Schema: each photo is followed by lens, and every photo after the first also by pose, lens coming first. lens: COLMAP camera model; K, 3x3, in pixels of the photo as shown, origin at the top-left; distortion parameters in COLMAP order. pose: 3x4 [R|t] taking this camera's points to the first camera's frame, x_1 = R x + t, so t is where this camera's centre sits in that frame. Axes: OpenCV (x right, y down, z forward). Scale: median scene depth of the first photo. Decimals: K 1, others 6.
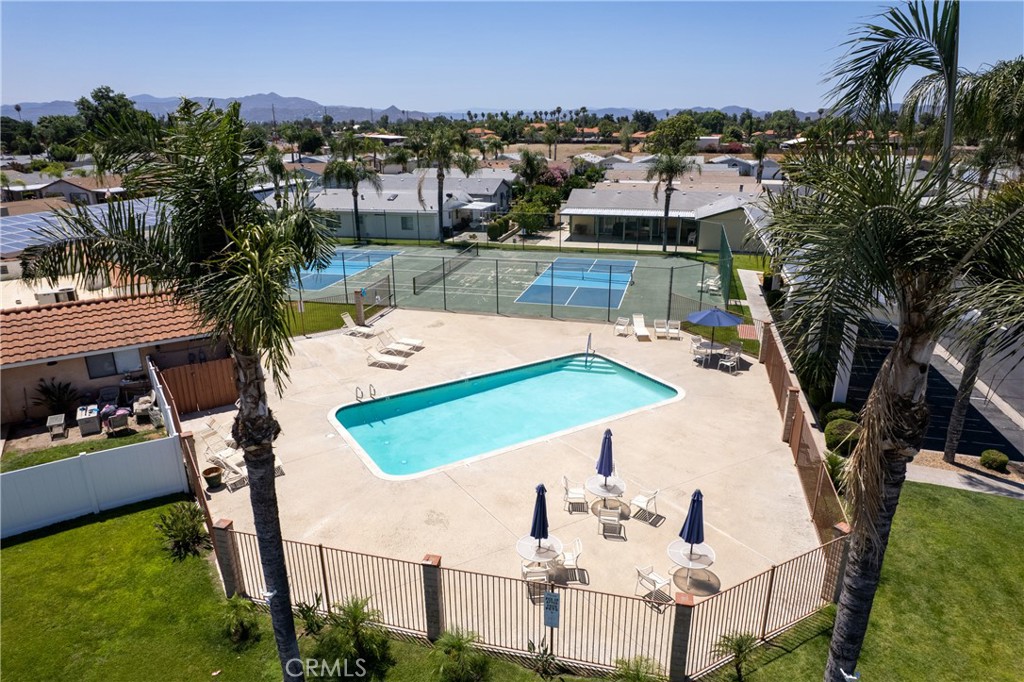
lens RADIAL K [[649.5, 0, 512.0], [0, 649.5, 341.0], [0, 0, 1]] dist [-0.041437, 0.002887]
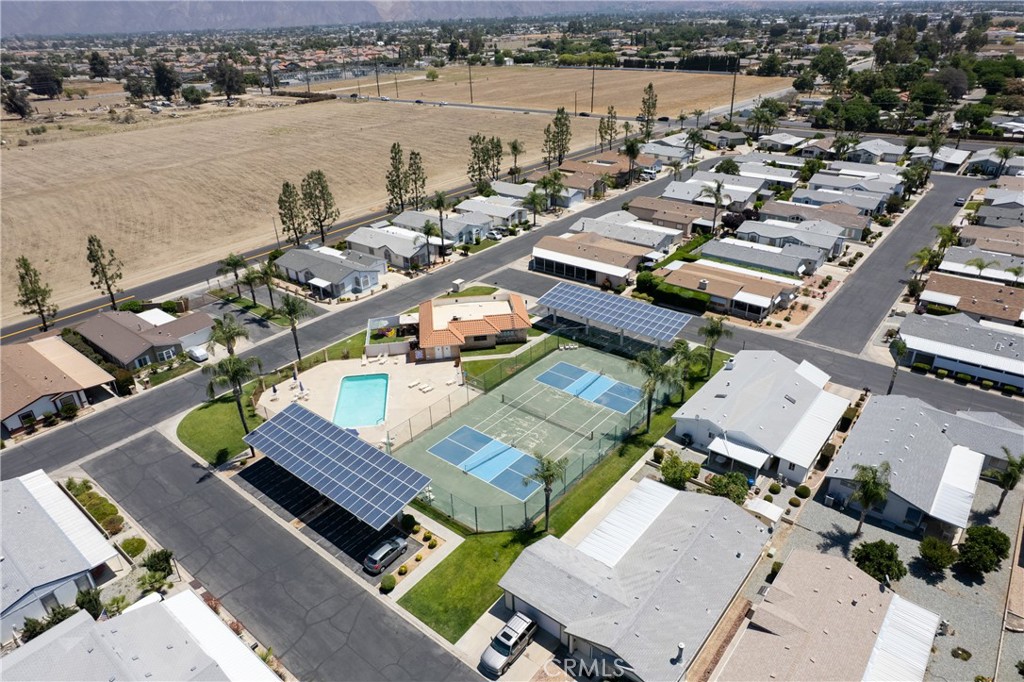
lens RADIAL K [[649.5, 0, 512.0], [0, 649.5, 341.0], [0, 0, 1]] dist [-0.041437, 0.002887]
pose [[-0.419384, 0.431130, -0.798901, 1.426085], [-0.256282, 0.788009, 0.559788, -1.421131], [0.870883, 0.439510, -0.219988, 1.474842]]
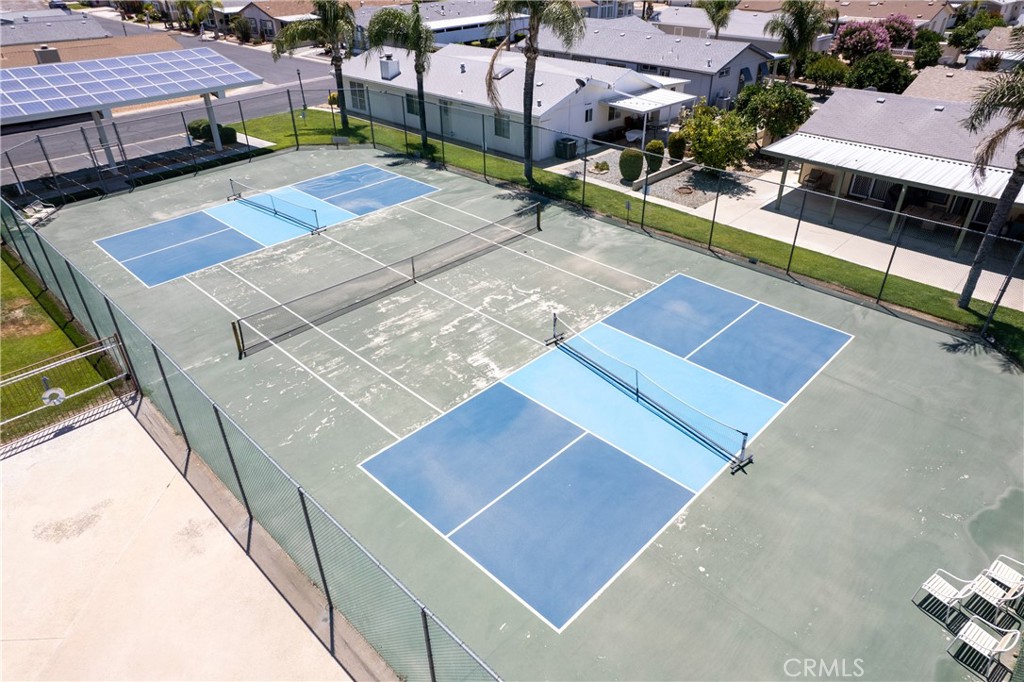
lens RADIAL K [[649.5, 0, 512.0], [0, 649.5, 341.0], [0, 0, 1]] dist [-0.041437, 0.002887]
pose [[0.866487, 0.267715, -0.421341, 0.232908], [-0.155755, 0.946886, 0.281332, -0.261394], [0.474278, -0.178145, 0.862163, 0.743300]]
